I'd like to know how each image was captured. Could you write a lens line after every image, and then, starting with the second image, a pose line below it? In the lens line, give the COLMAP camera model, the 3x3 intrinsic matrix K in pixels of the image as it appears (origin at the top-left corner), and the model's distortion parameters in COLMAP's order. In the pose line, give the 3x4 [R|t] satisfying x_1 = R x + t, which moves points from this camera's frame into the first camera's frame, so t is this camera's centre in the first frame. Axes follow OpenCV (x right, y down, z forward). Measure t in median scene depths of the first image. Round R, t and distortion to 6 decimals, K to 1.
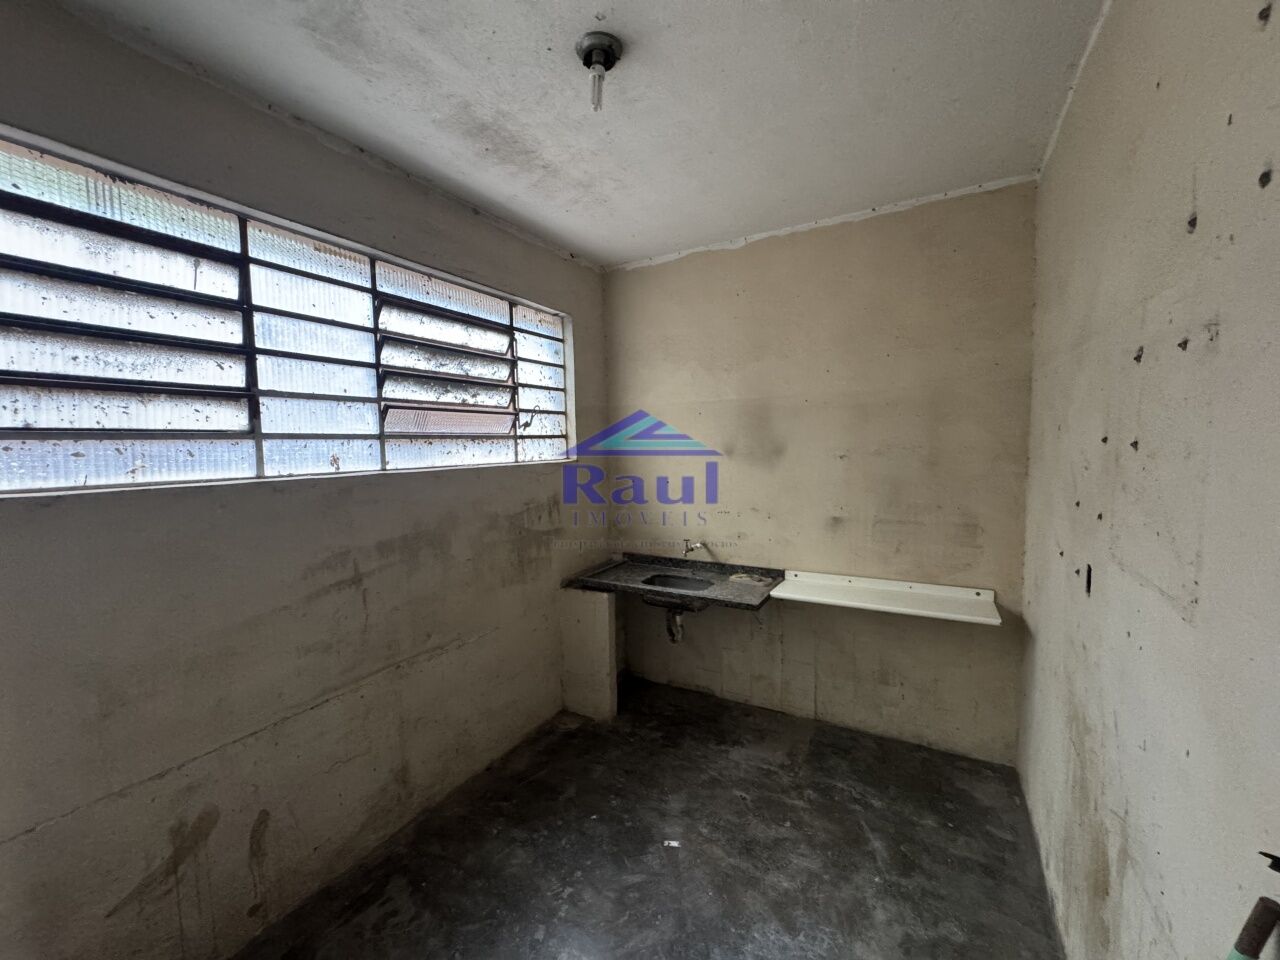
lens RADIAL K [[509.6, 0, 639.1], [0, 509.6, 478.5], [0, 0, 1]] dist [-0.002256, 0.000145]
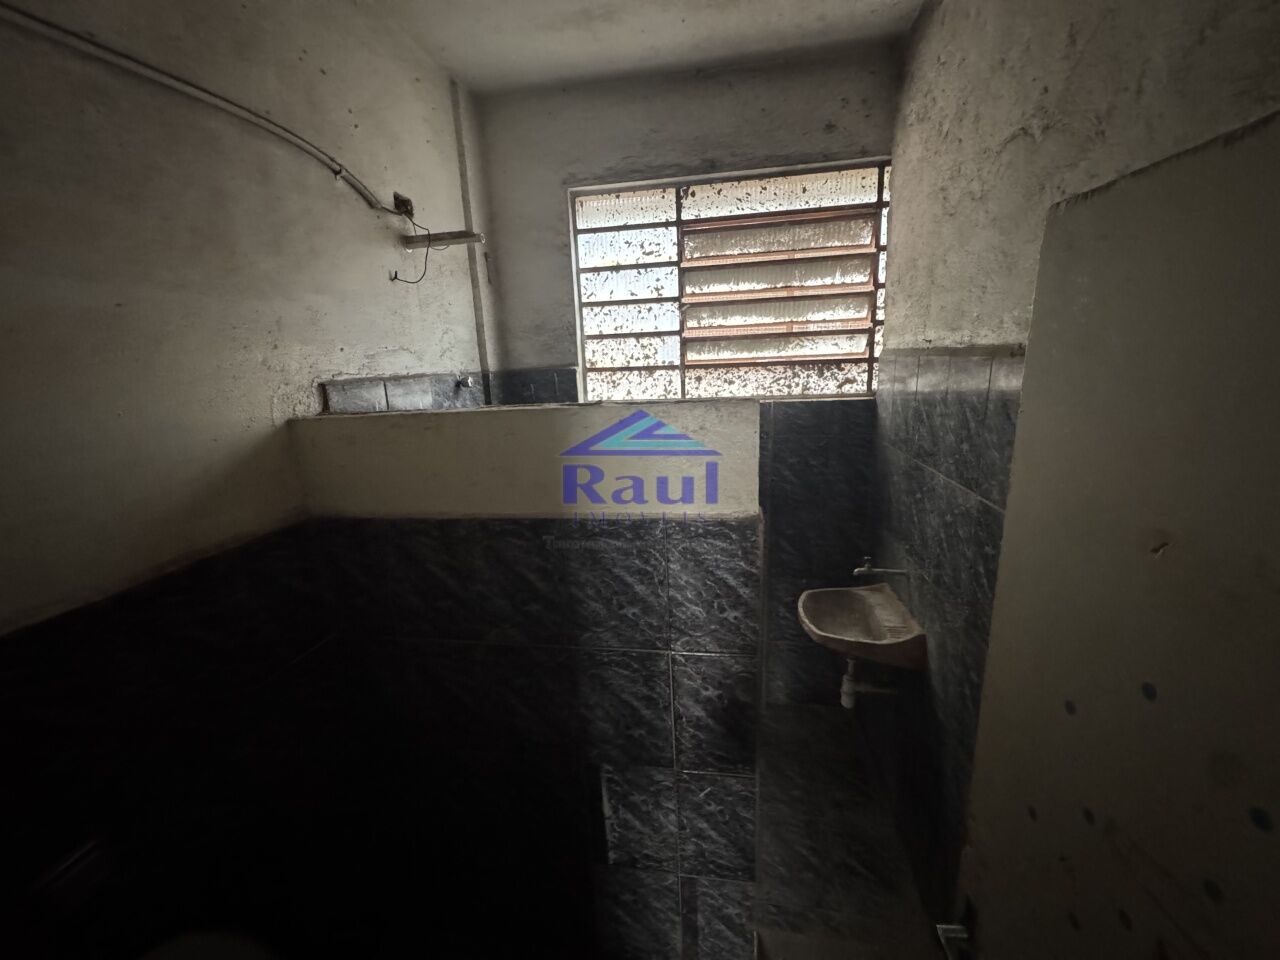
lens RADIAL K [[509.6, 0, 639.1], [0, 509.6, 478.5], [0, 0, 1]] dist [-0.002256, 0.000145]
pose [[0.326919, 0.225658, -0.917716, 0.511675], [-0.039804, 0.973500, 0.225196, -0.092574], [0.944214, -0.037092, 0.327237, 0.561728]]
